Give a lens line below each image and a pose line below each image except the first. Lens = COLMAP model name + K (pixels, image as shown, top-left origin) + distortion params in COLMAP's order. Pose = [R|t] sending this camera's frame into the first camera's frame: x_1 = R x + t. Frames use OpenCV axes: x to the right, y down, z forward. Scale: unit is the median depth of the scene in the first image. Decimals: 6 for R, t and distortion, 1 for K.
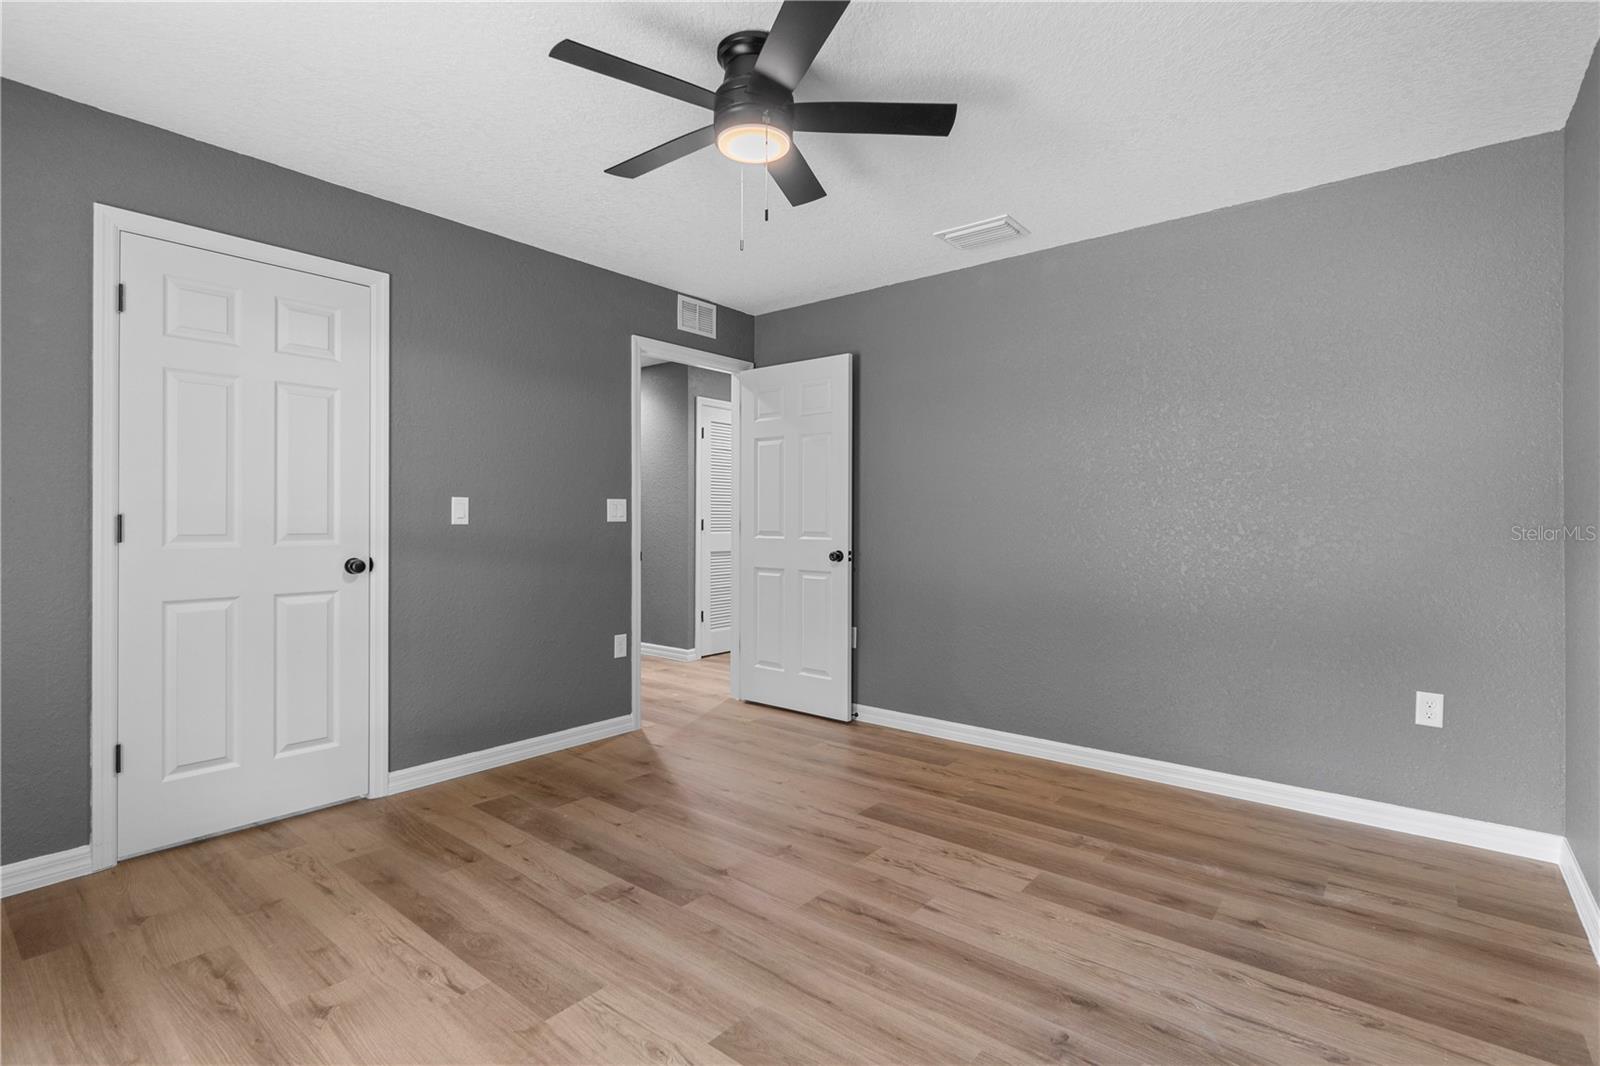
lens RADIAL K [[758.6, 0, 796.2], [0, 758.6, 522.8], [0, 0, 1]] dist [-0.003496, -0.000658]
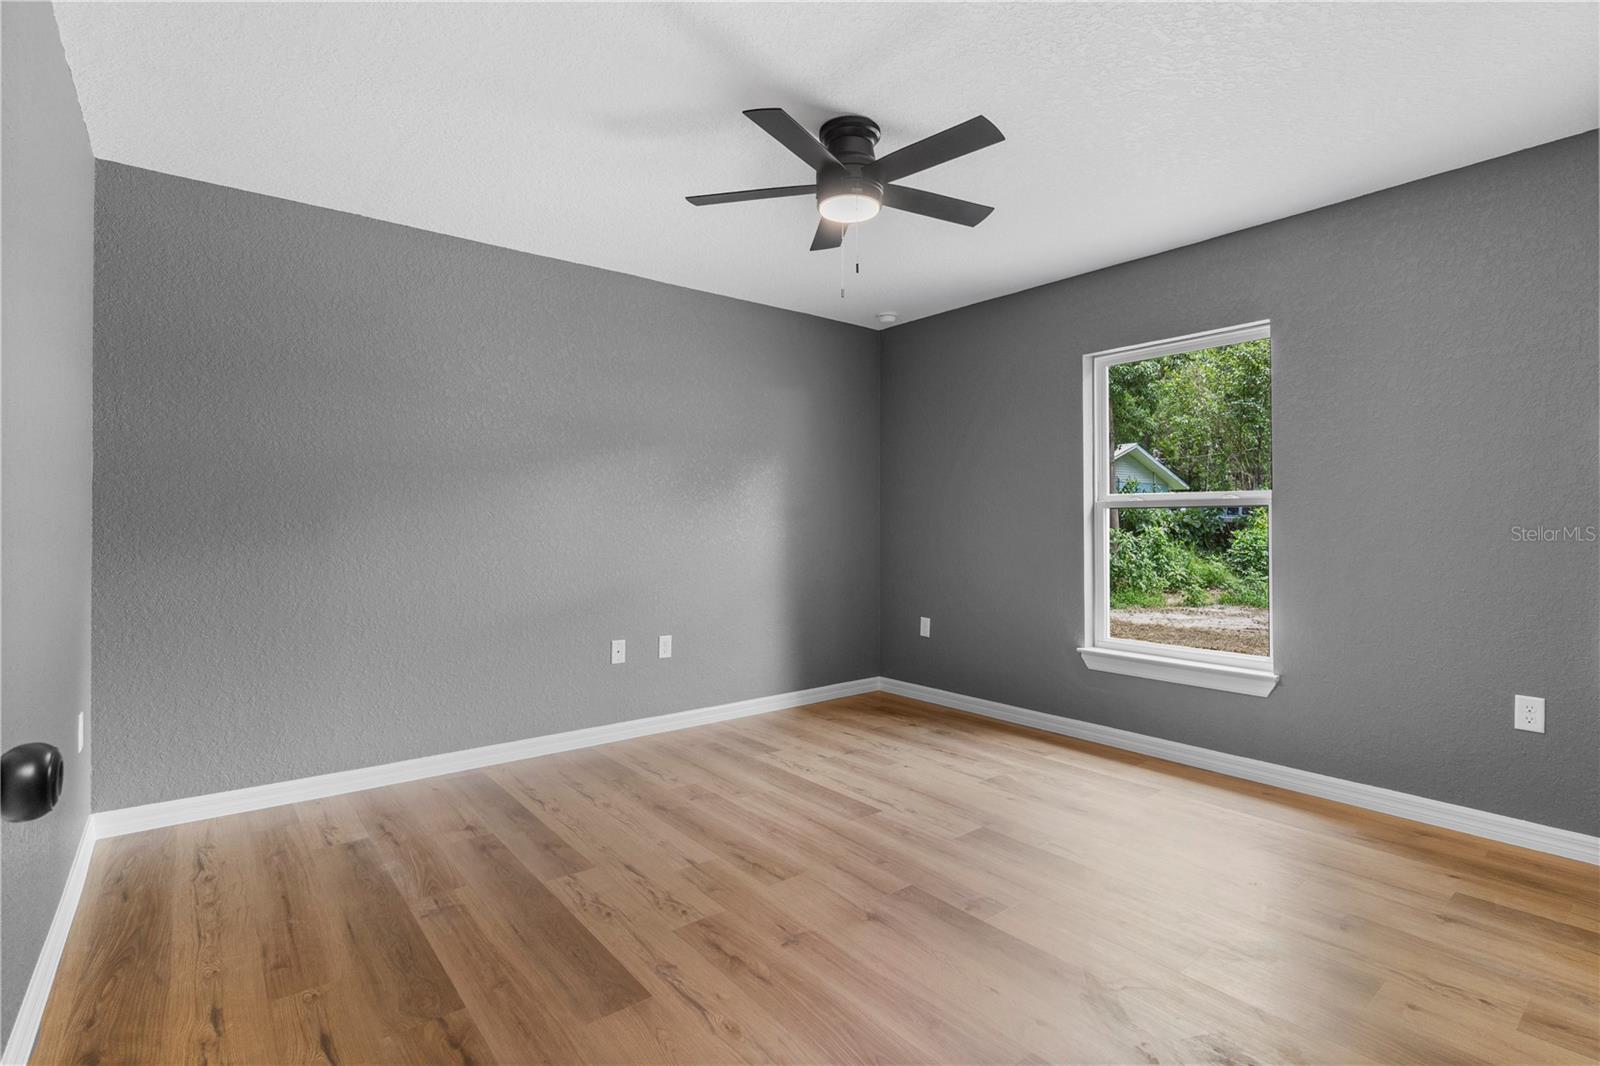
lens RADIAL K [[758.6, 0, 796.2], [0, 758.6, 522.8], [0, 0, 1]] dist [-0.003496, -0.000658]
pose [[-0.978177, -0.002199, 0.207760, -0.200183], [-0.002300, 0.999997, -0.000246, -0.002211], [-0.207759, -0.000718, -0.978180, 1.959064]]
